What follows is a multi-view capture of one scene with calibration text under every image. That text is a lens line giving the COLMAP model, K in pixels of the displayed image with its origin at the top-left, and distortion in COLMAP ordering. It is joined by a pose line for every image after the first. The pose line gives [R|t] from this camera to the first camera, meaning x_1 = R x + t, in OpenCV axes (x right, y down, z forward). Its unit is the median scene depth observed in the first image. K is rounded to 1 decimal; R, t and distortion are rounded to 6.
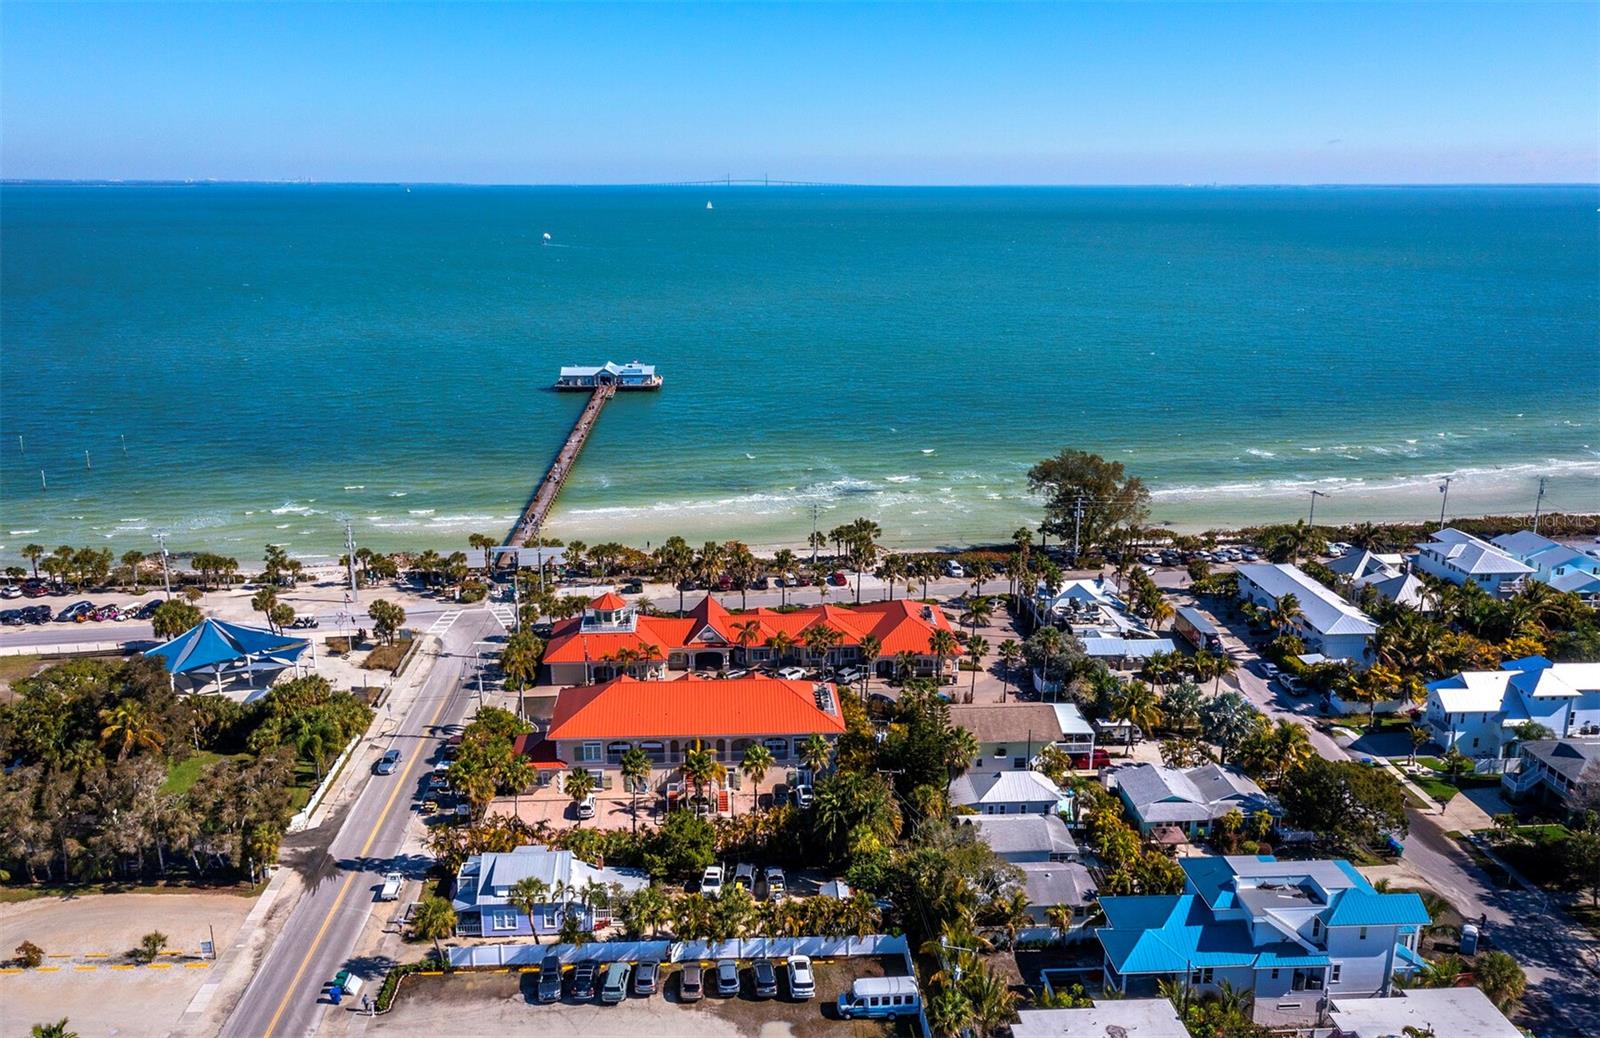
lens RADIAL K [[1284.5, 0, 800.0], [0, 1284.5, 519.0], [0, 0, 1]] dist [0.010326, 0.012559]
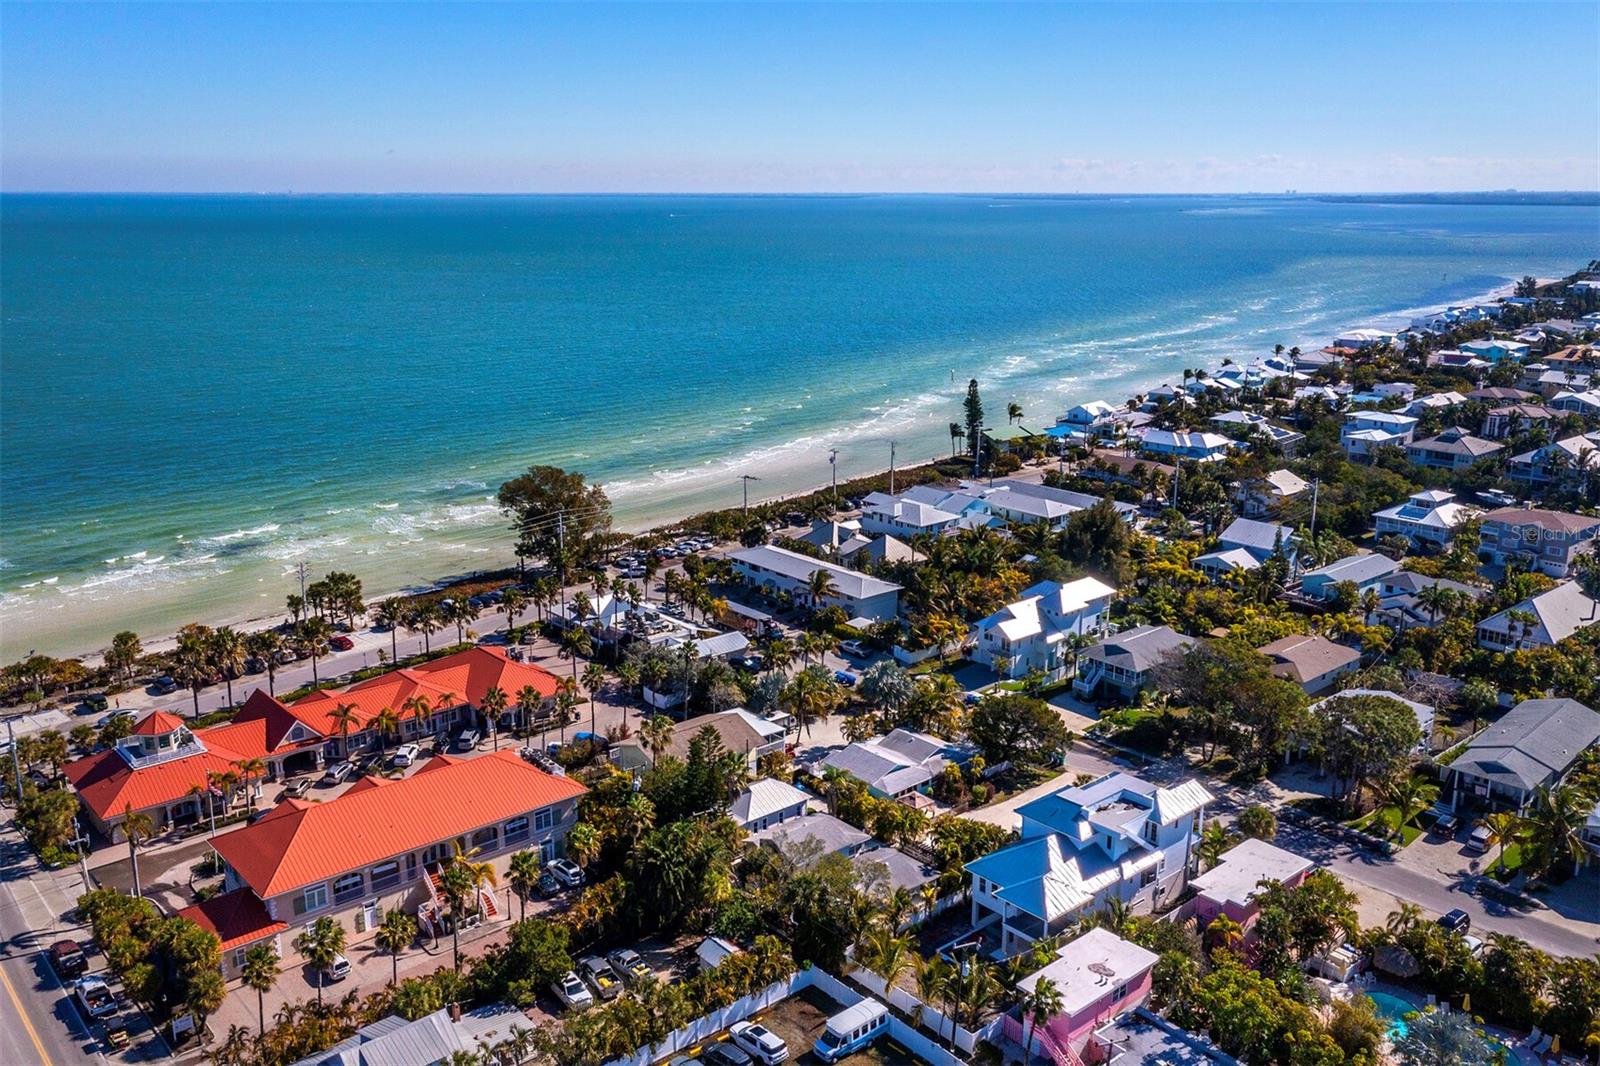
lens RADIAL K [[1297.6, 0, 800.0], [0, 1297.6, 533.0], [0, 0, 1]] dist [0.003943, 0.012575]
pose [[0.803285, -0.151398, 0.576031, -0.288391], [0.150619, 0.987354, 0.049464, -0.031754], [-0.576235, 0.047027, 0.815930, 0.123947]]
